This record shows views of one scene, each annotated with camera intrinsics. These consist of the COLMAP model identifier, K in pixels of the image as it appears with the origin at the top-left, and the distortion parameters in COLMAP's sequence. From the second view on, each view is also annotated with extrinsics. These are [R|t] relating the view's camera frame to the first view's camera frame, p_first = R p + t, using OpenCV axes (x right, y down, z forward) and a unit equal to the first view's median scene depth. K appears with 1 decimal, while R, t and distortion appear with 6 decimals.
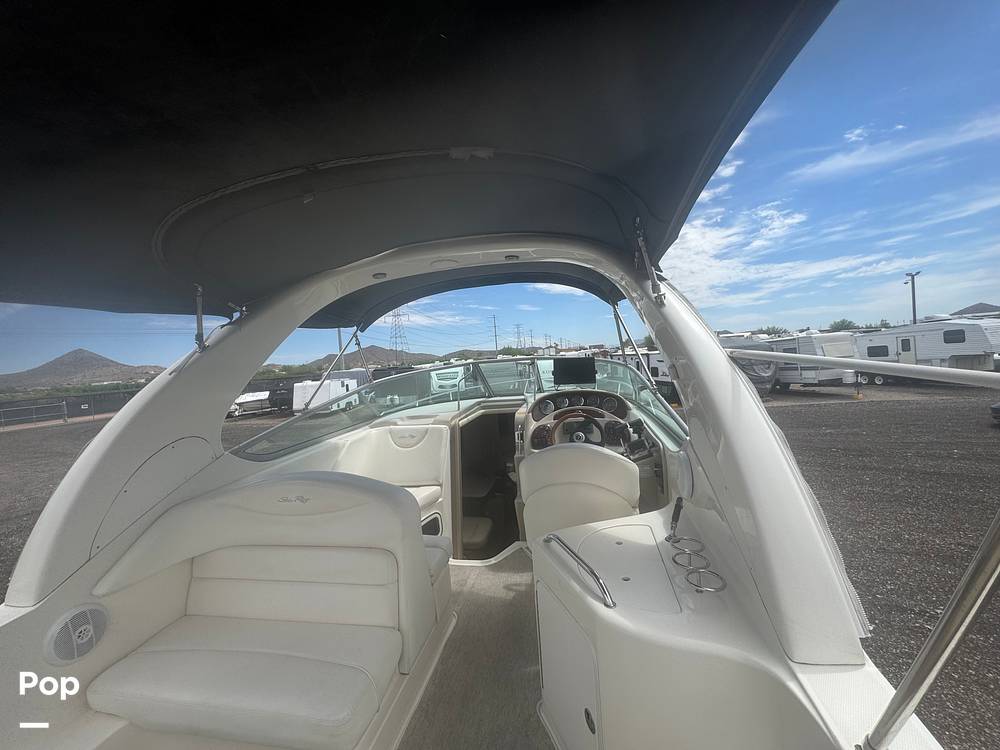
lens RADIAL K [[404.0, 0, 499.3], [0, 404.0, 373.3], [0, 0, 1]] dist [-0.001975, -0.000117]
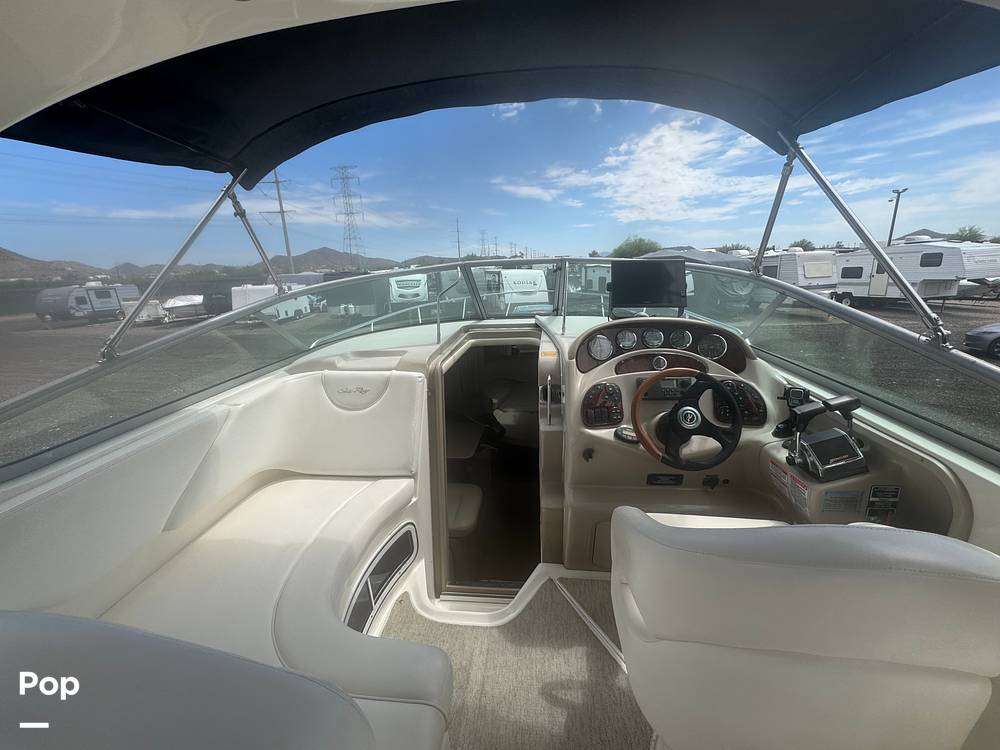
lens RADIAL K [[404.0, 0, 499.5], [0, 404.0, 373.1], [0, 0, 1]] dist [-0.001975, -0.000117]
pose [[0.995352, 0.010765, 0.095697, -0.060602], [-0.031305, 0.975931, 0.215821, -0.000230], [-0.091071, -0.217814, 0.971732, 0.344395]]
